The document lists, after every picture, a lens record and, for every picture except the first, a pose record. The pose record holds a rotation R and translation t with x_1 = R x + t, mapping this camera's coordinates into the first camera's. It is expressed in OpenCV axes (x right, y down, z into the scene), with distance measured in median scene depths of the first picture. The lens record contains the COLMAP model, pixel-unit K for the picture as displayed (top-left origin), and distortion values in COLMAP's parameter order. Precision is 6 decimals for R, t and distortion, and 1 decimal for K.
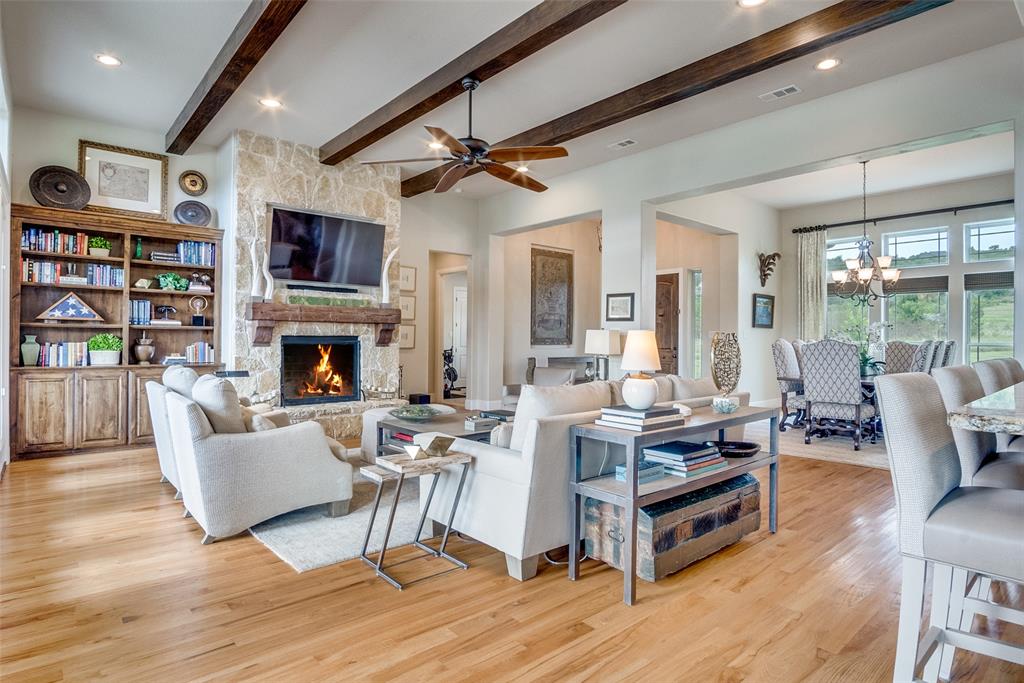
lens RADIAL K [[550.9, 0, 510.4], [0, 550.9, 337.0], [0, 0, 1]] dist [-0.023112, 0.002184]
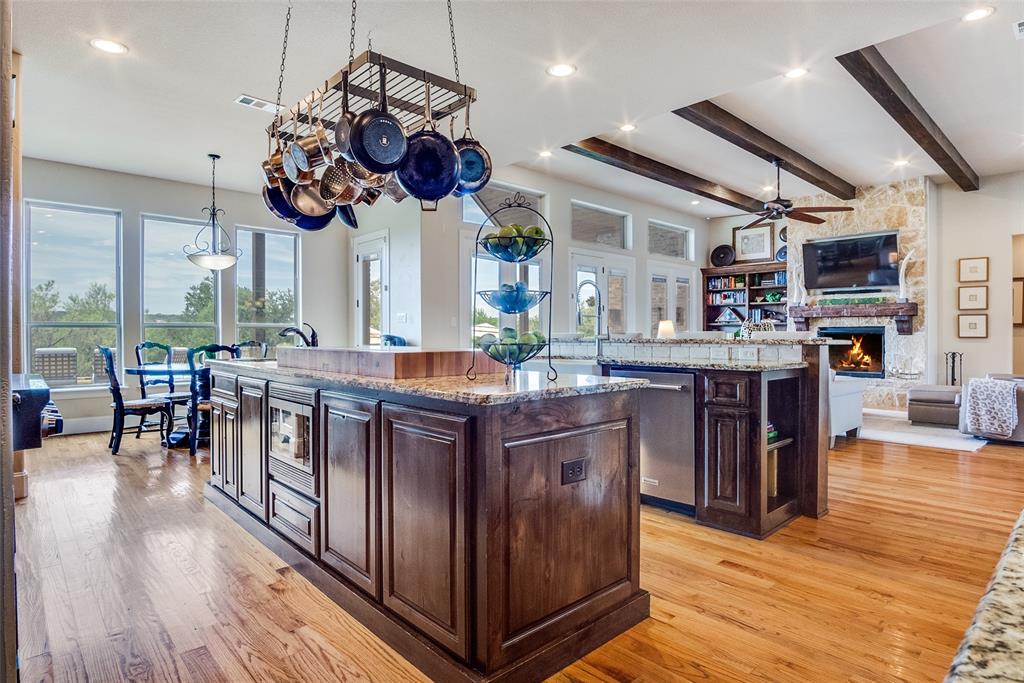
lens RADIAL K [[550.9, 0, 510.4], [0, 550.9, 337.0], [0, 0, 1]] dist [-0.023112, 0.002184]
pose [[0.031898, -0.000553, -0.999491, 1.003352], [0.007924, 0.999969, -0.000300, 0.016590], [0.999460, -0.007911, 0.031902, 0.125869]]
